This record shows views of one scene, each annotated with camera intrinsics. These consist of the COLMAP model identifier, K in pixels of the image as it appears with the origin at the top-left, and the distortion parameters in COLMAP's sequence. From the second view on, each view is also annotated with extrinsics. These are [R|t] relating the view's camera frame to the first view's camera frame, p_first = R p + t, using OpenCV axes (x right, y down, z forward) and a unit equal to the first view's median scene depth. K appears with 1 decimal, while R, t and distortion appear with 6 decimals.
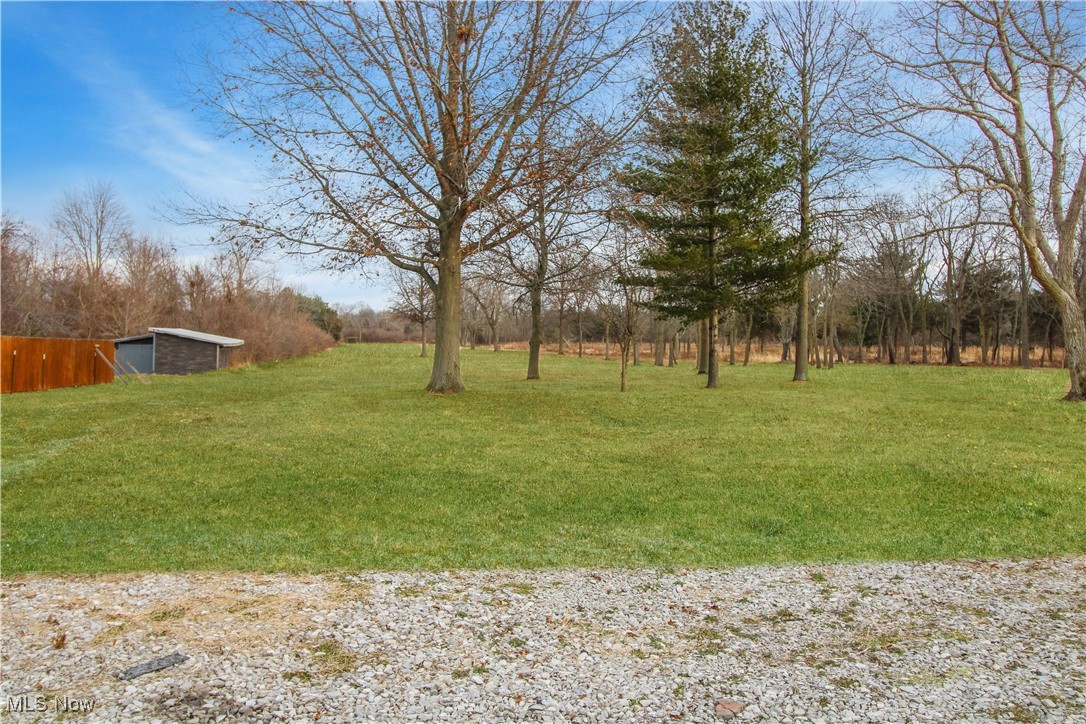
lens RADIAL K [[891.3, 0, 543.1], [0, 891.3, 364.5], [0, 0, 1]] dist [0.010834, -0.006230]
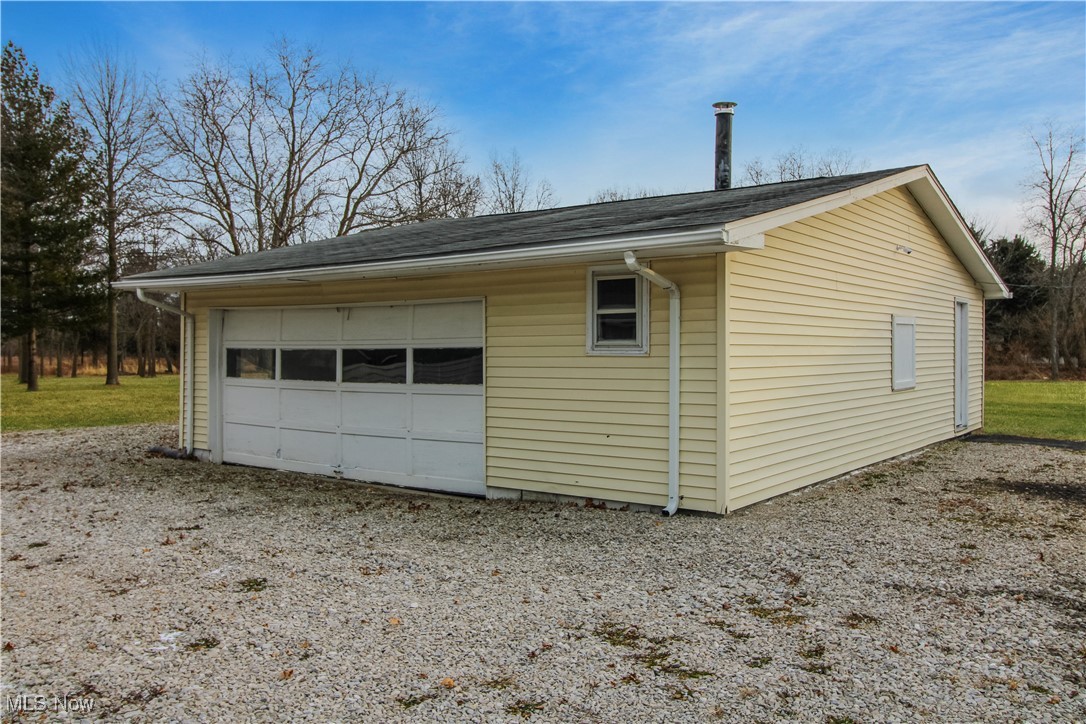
lens RADIAL K [[891.3, 0, 544.8], [0, 891.3, 367.6], [0, 0, 1]] dist [0.010834, -0.006230]
pose [[0.764319, -0.016888, 0.644617, -0.058282], [0.023329, 0.999727, -0.001470, 0.010282], [-0.644416, 0.016162, 0.764504, -0.365006]]
